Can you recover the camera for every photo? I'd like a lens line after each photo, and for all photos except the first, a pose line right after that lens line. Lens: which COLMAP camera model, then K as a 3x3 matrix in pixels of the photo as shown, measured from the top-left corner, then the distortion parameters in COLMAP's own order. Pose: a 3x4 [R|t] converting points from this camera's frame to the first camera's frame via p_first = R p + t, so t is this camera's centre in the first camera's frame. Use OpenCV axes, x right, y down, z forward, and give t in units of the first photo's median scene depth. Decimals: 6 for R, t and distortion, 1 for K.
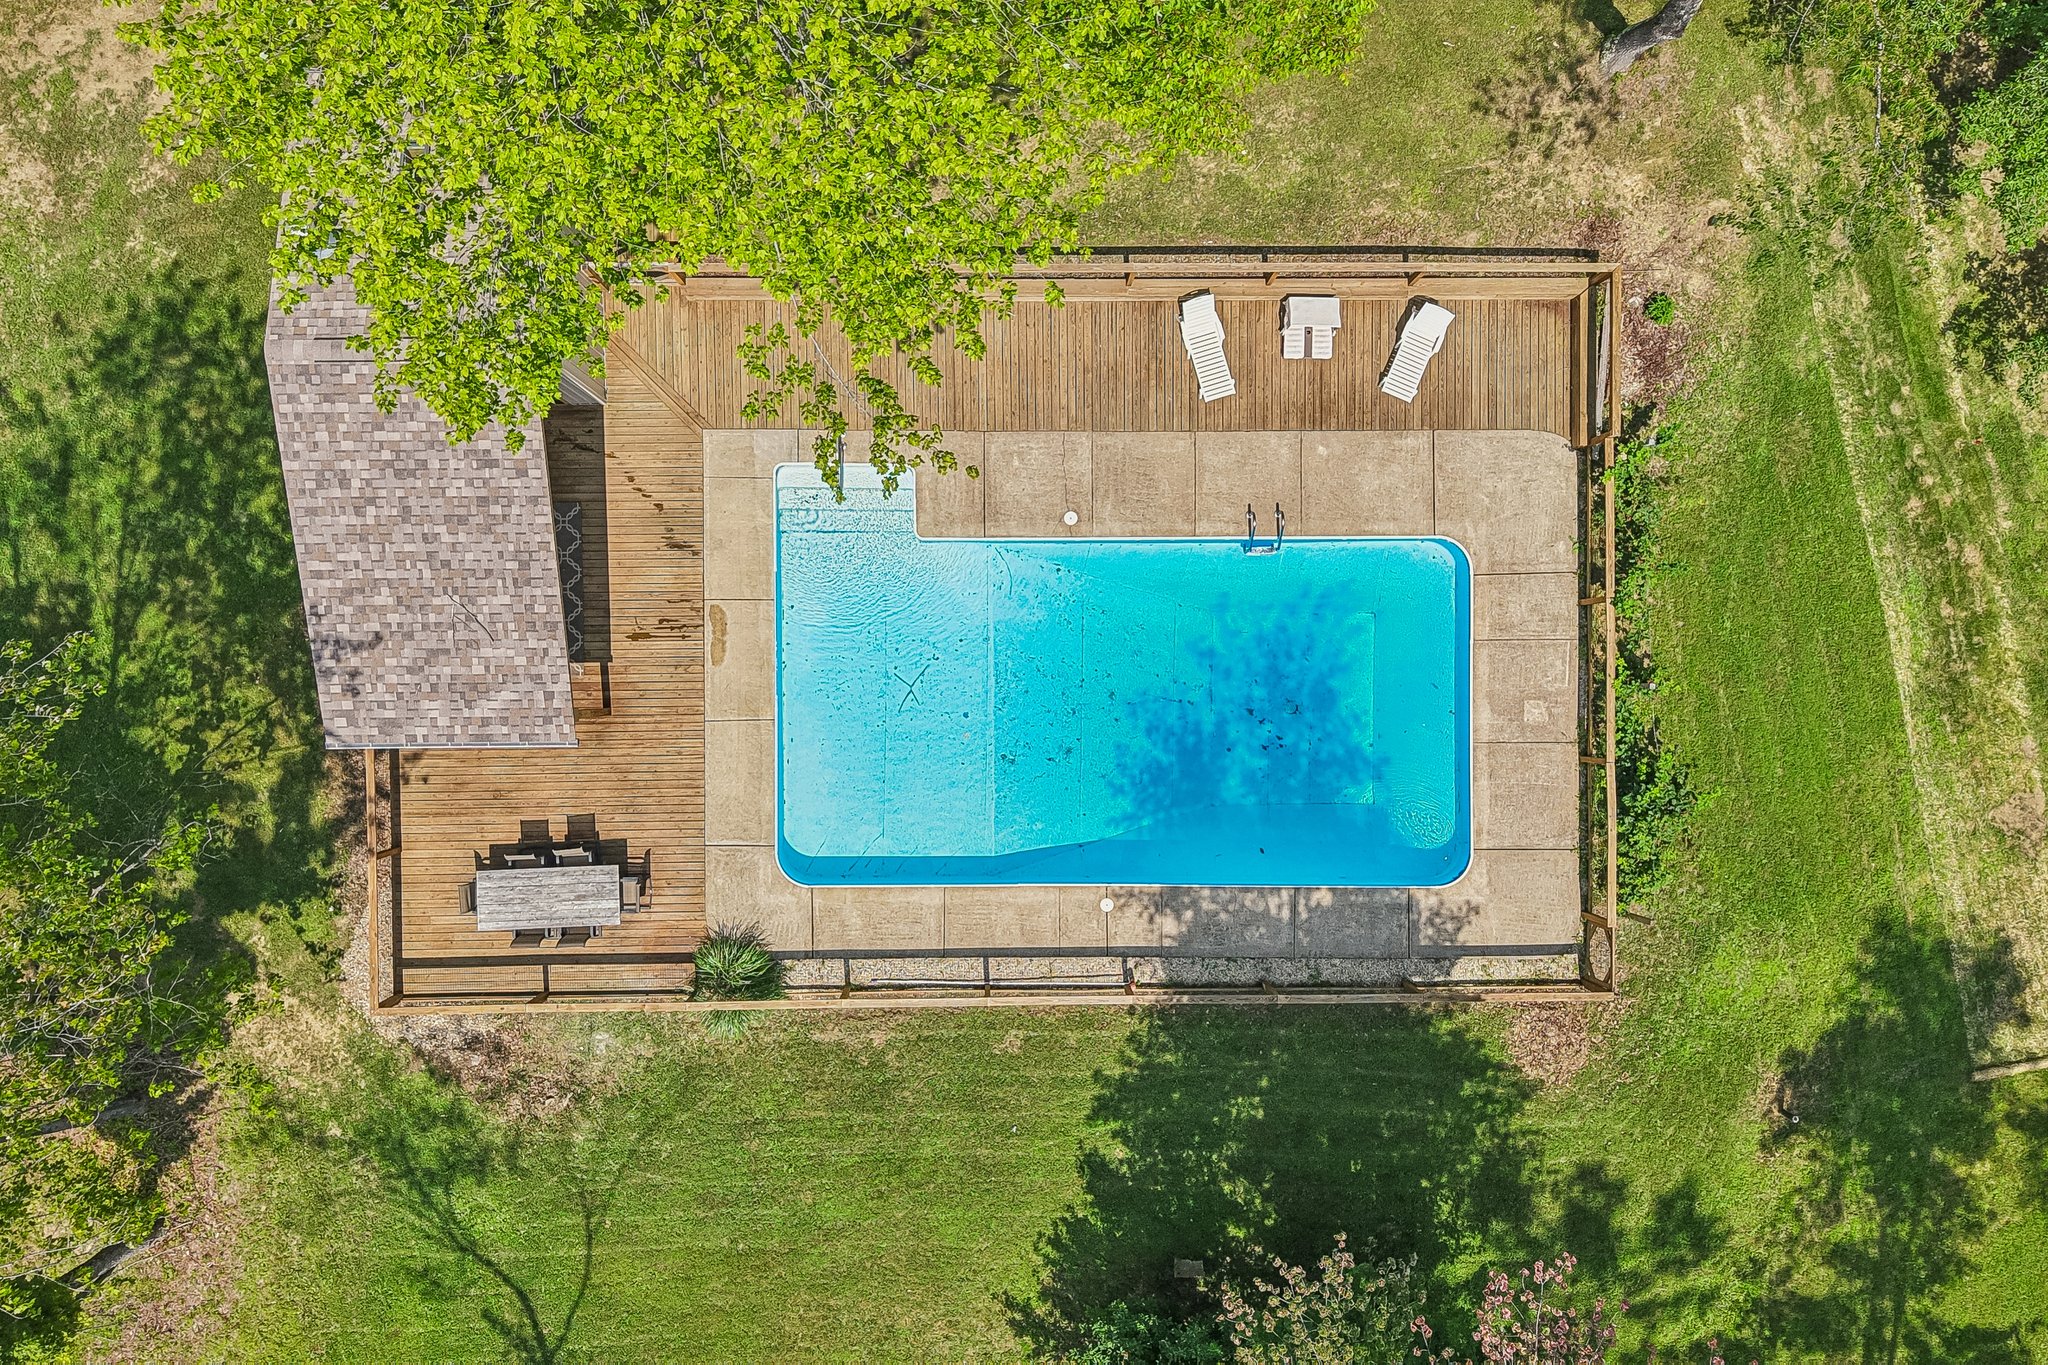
lens RADIAL K [[1637.9, 0, 1017.1], [0, 1637.9, 692.7], [0, 0, 1]] dist [0.021400, -0.026464]
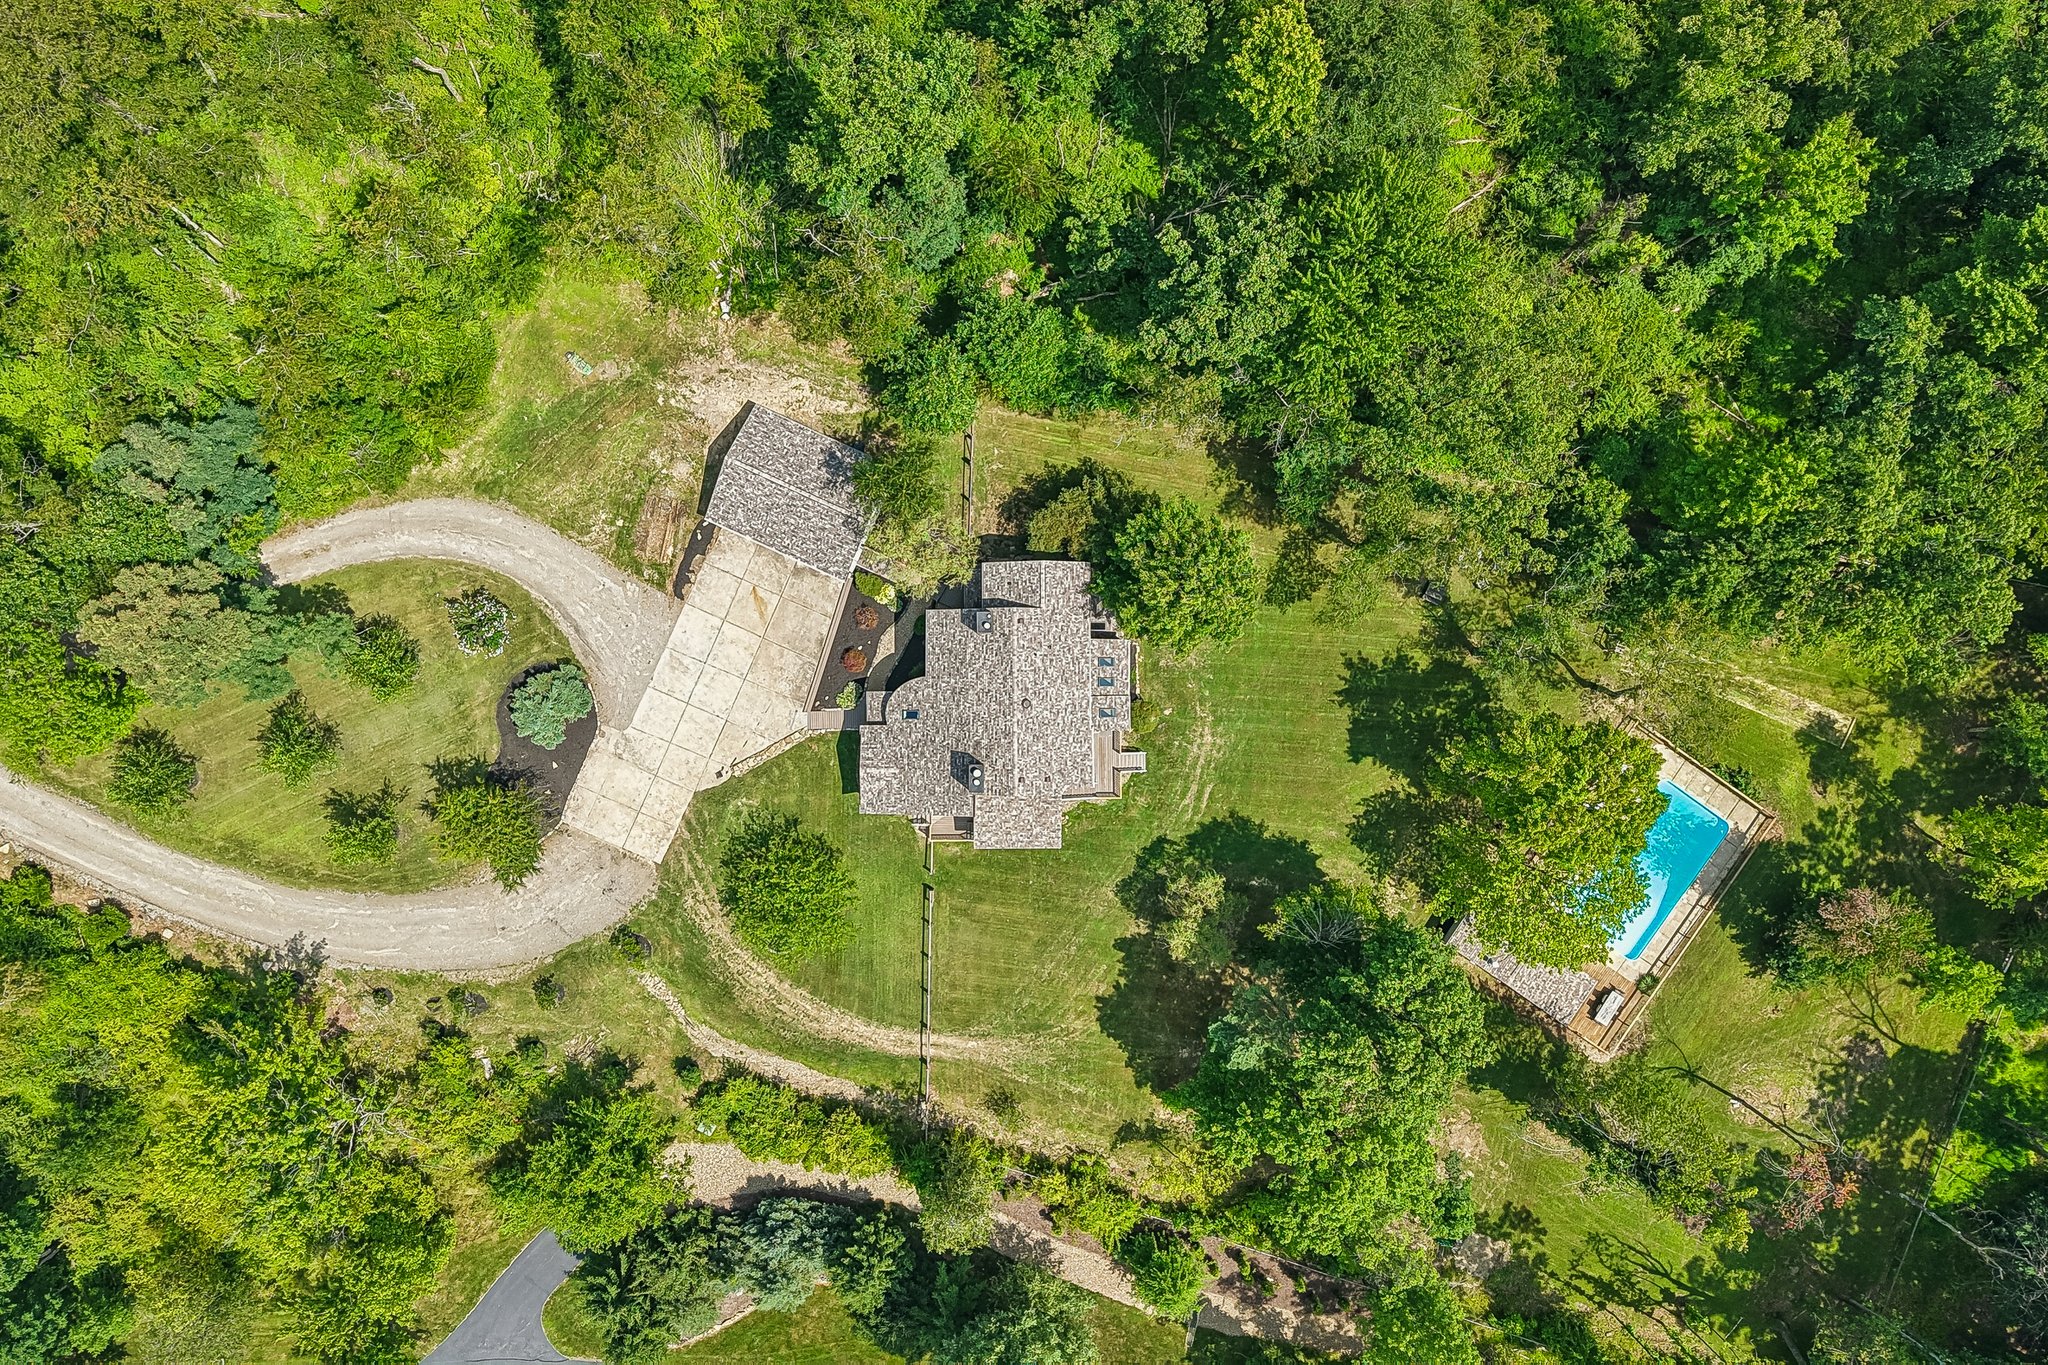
lens RADIAL K [[1637.9, 0, 1004.5], [0, 1637.9, 663.8], [0, 0, 1]] dist [0.021400, -0.026464]
pose [[0.589850, -0.807099, 0.025847, -0.574764], [0.807004, 0.590312, 0.016599, -1.649358], [-0.028655, 0.011068, 0.999528, -3.040687]]
